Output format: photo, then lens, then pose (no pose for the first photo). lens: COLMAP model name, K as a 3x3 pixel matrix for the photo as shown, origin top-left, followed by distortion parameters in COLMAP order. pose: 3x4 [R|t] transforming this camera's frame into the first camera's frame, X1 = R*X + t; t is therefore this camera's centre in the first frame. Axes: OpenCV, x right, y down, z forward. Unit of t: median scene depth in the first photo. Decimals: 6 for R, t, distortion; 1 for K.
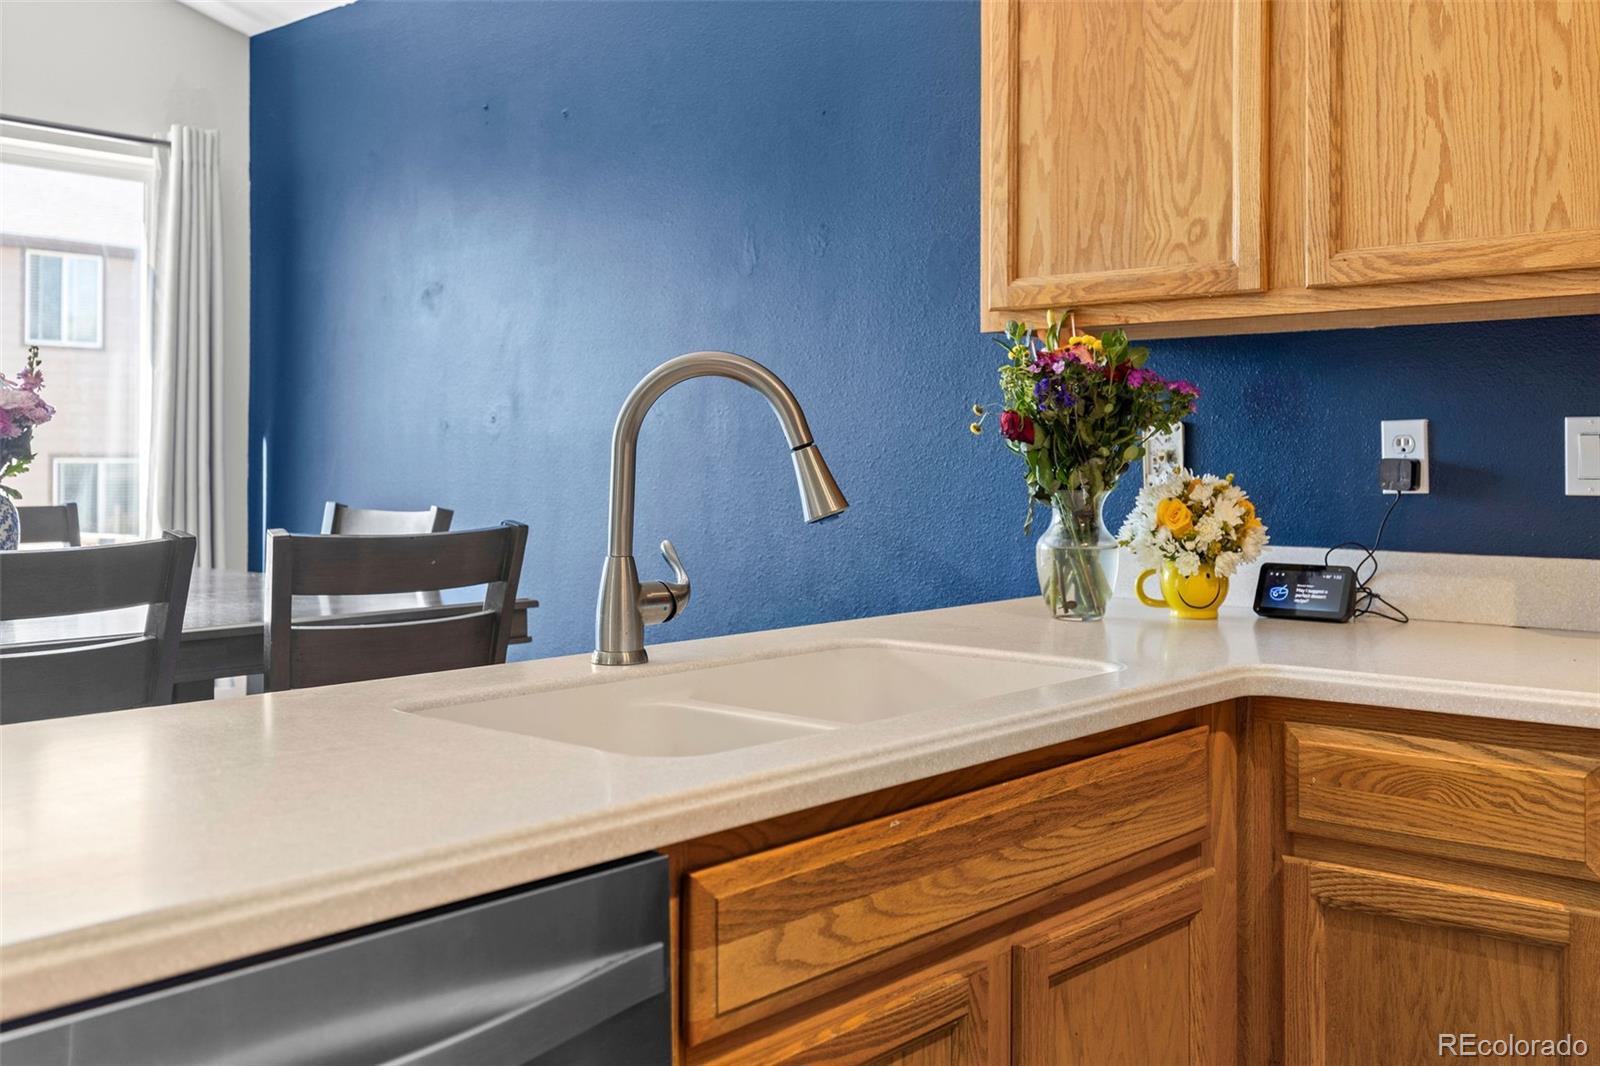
lens RADIAL K [[1559.5, 0, 786.7], [0, 1559.5, 442.9], [0, 0, 1]] dist [0.012501, 0.000000]
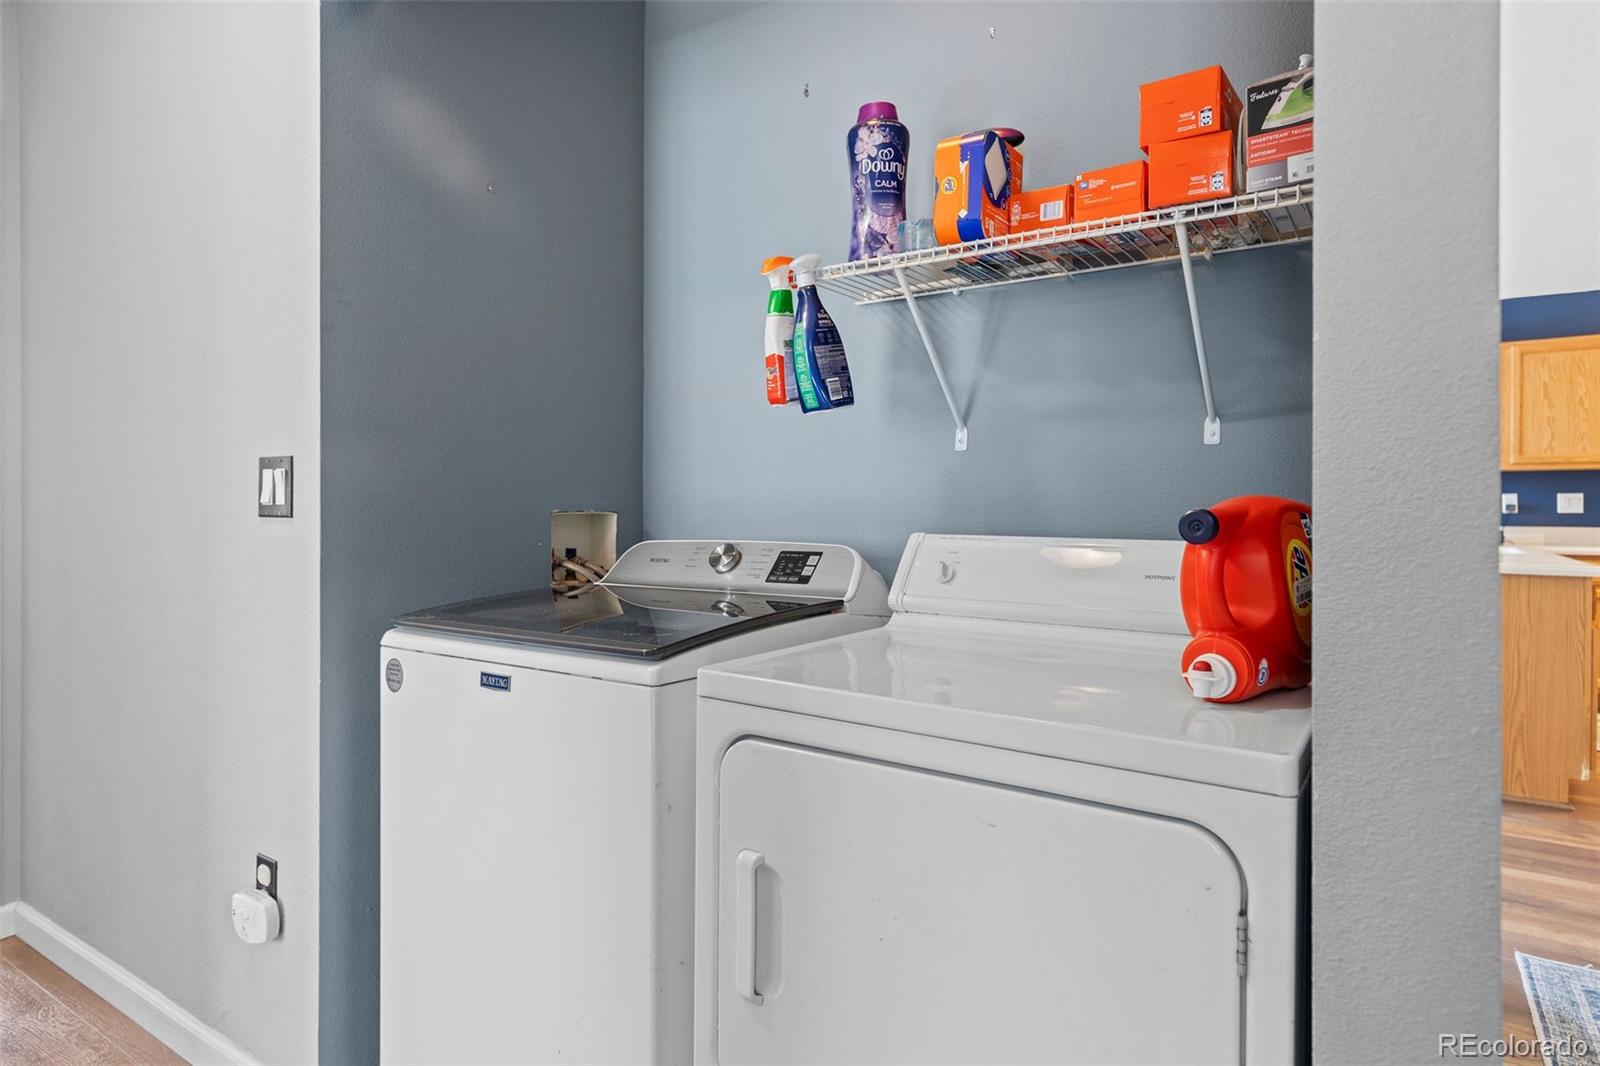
lens RADIAL K [[908.8, 0, 796.0], [0, 908.8, 520.0], [0, 0, 1]] dist [0.005380, 0.001165]
pose [[0.990081, -0.001873, 0.140484, -1.968208], [-0.000779, 0.999823, 0.018823, 0.009778], [-0.140495, -0.018745, 0.989904, -1.202448]]
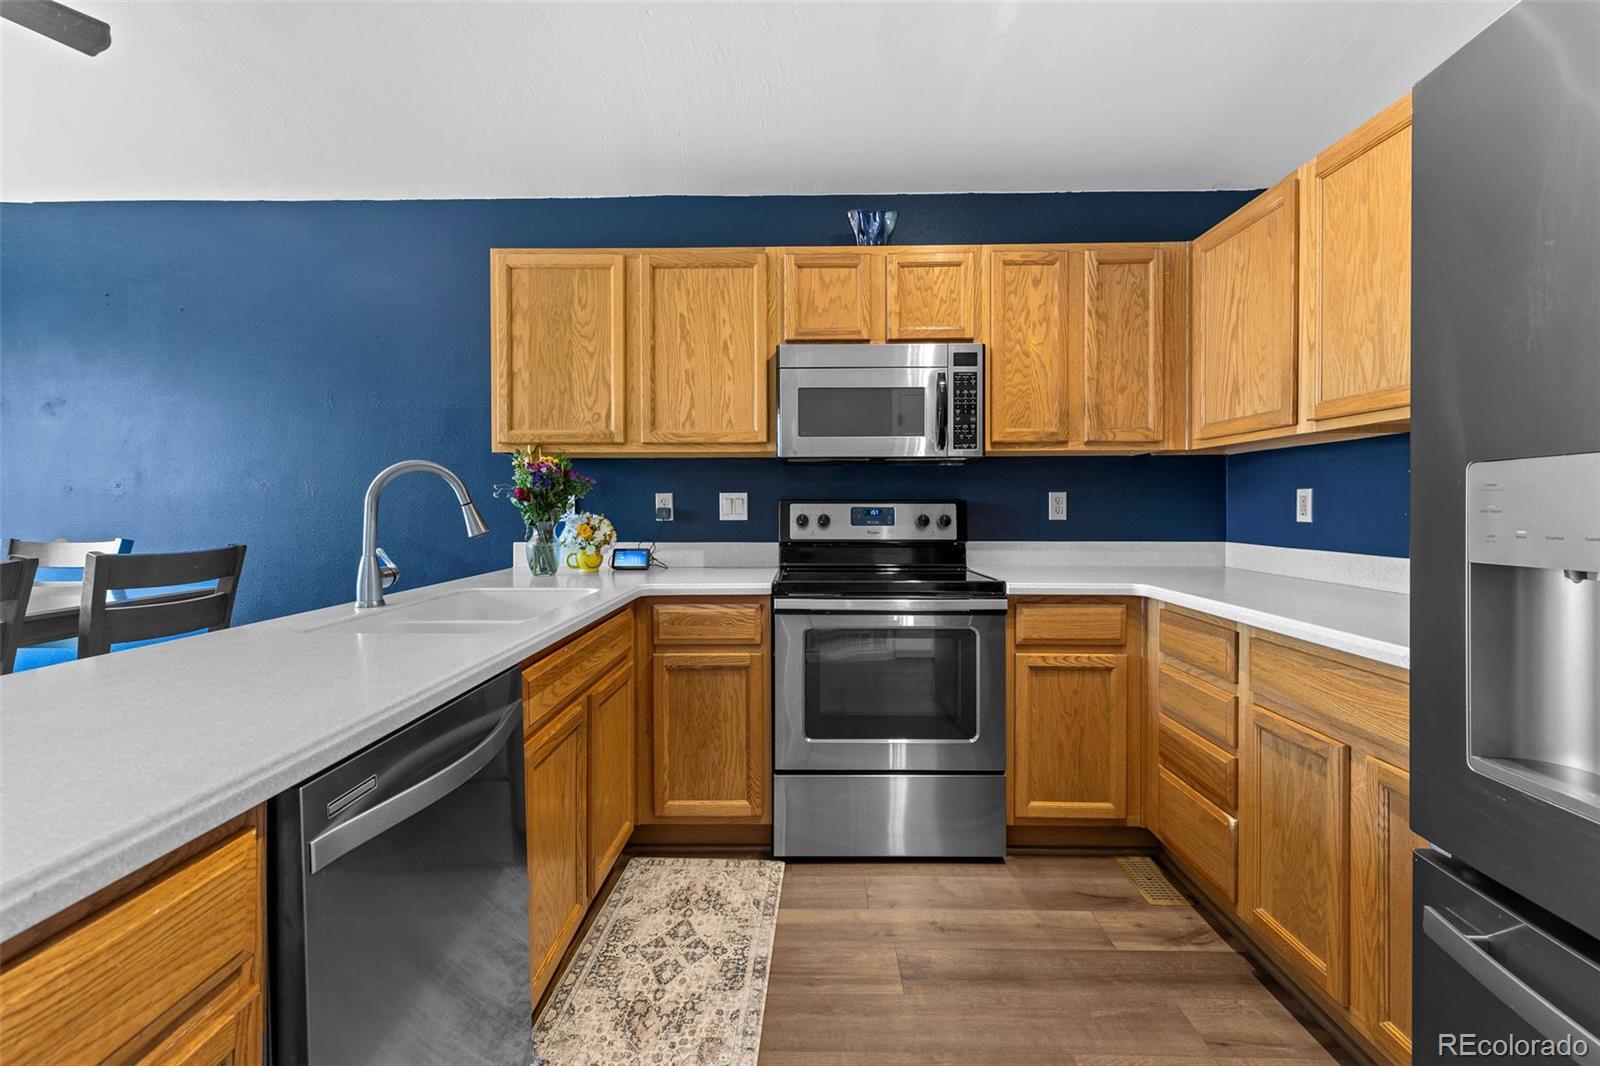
lens RADIAL K [[719.6, 0, 804.5], [0, 719.6, 512.3], [0, 0, 1]] dist [0.007202, 0.000100]
pose [[0.753184, -0.008173, 0.657759, -0.263039], [-0.002933, 0.999871, 0.015781, -0.002377], [-0.657803, -0.013815, 0.753063, -0.098402]]
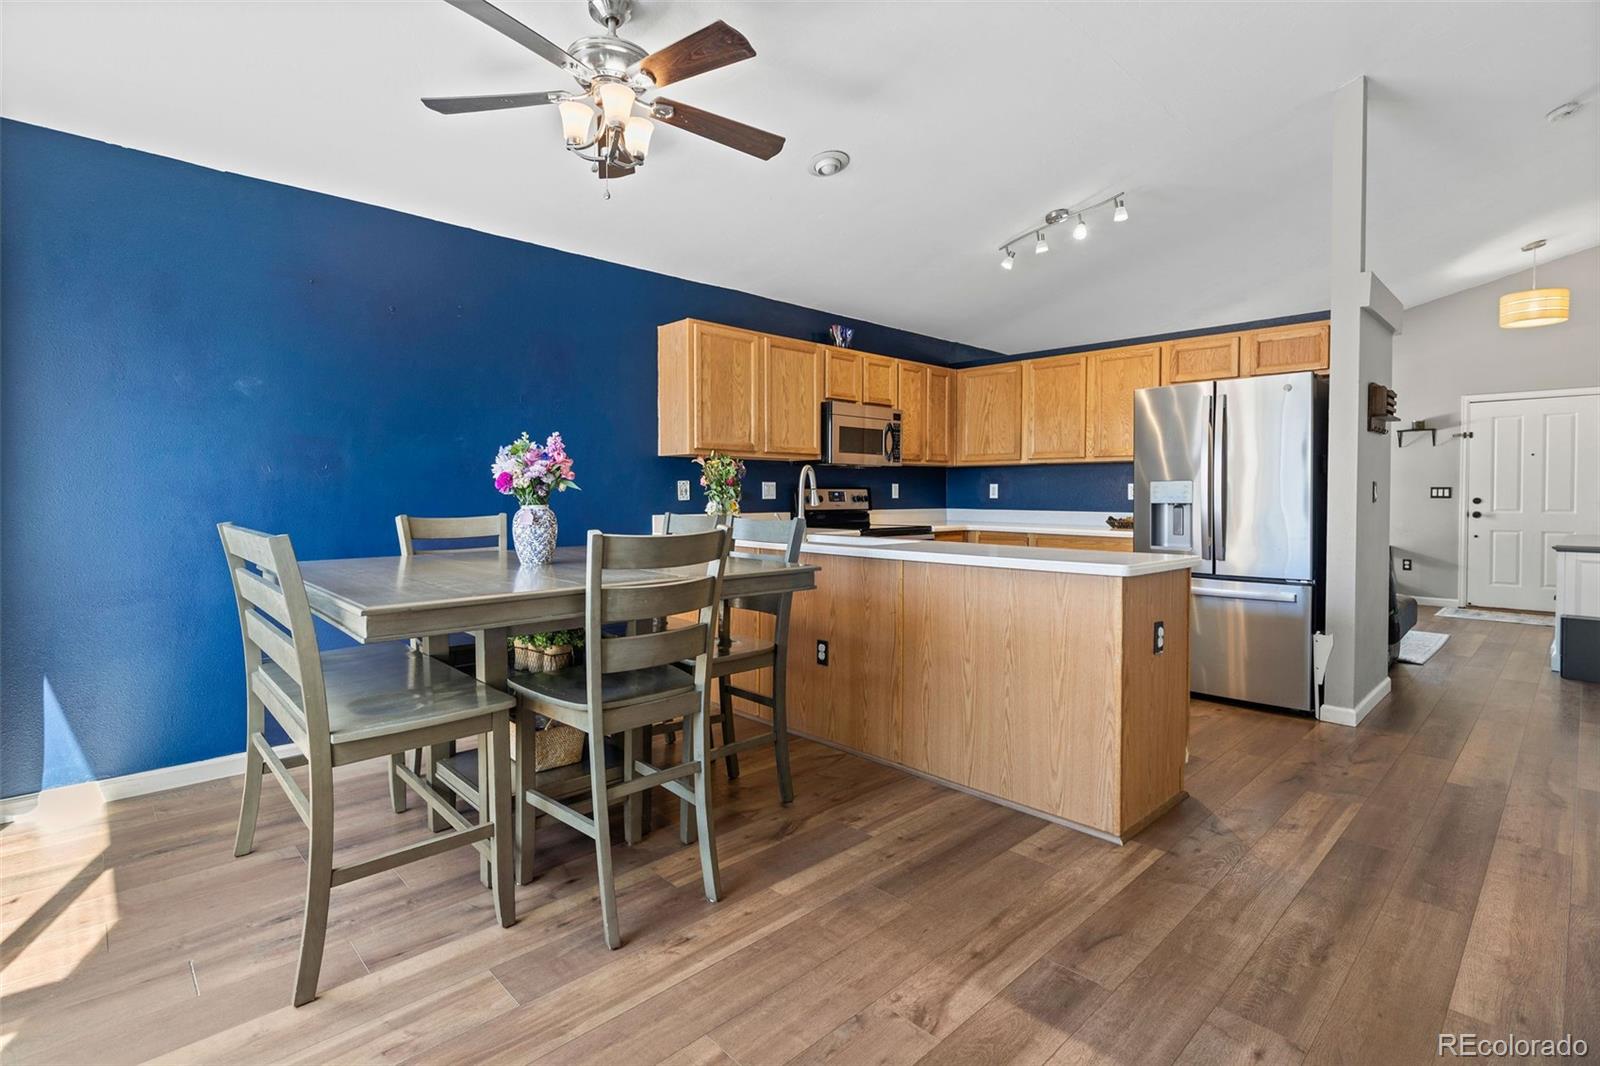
lens RADIAL K [[757.0, 0, 781.6], [0, 757.0, 507.8], [0, 0, 1]] dist [-0.007736, 0.001137]
pose [[0.087066, -0.021675, 0.995967, -1.782873], [-0.010082, 0.999693, 0.022638, 0.008652], [-0.996152, -0.012013, 0.086821, 0.780767]]
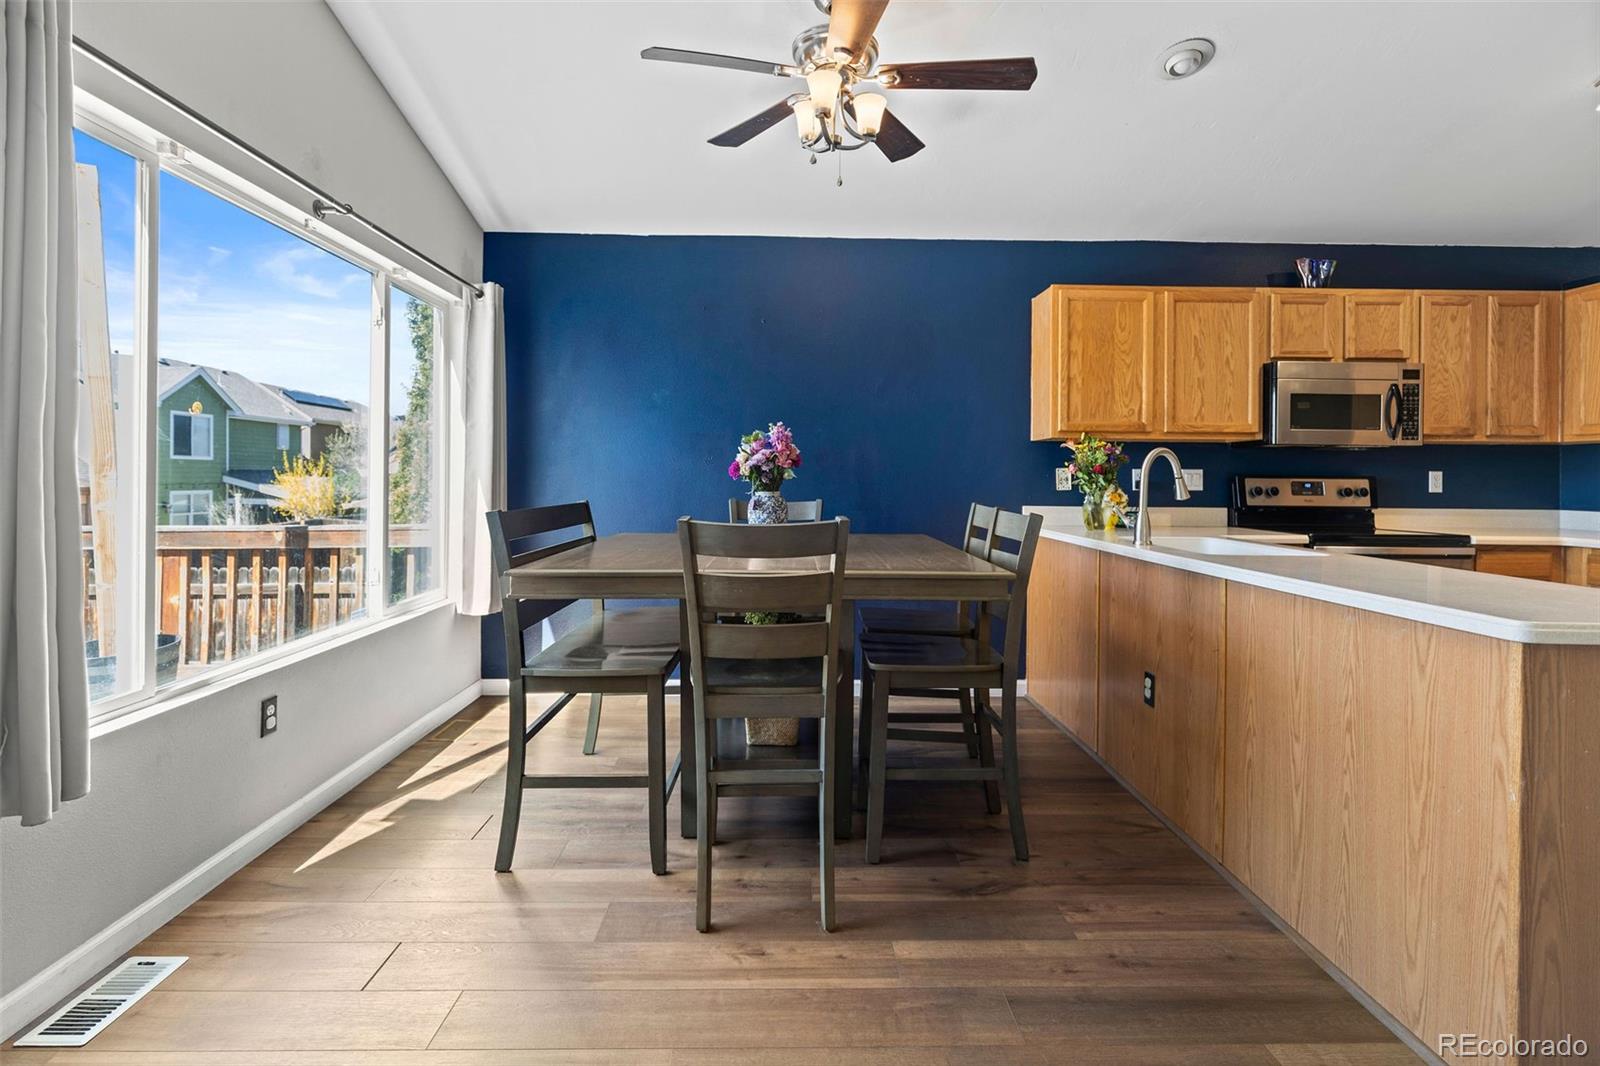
lens RADIAL K [[757.0, 0, 796.8], [0, 757.0, 480.3], [0, 0, 1]] dist [-0.007736, 0.001137]
pose [[0.732350, 0.001916, 0.680925, -1.454355], [-0.012977, 0.999854, 0.011144, 0.001462], [-0.680804, -0.016997, 0.732268, 0.318890]]
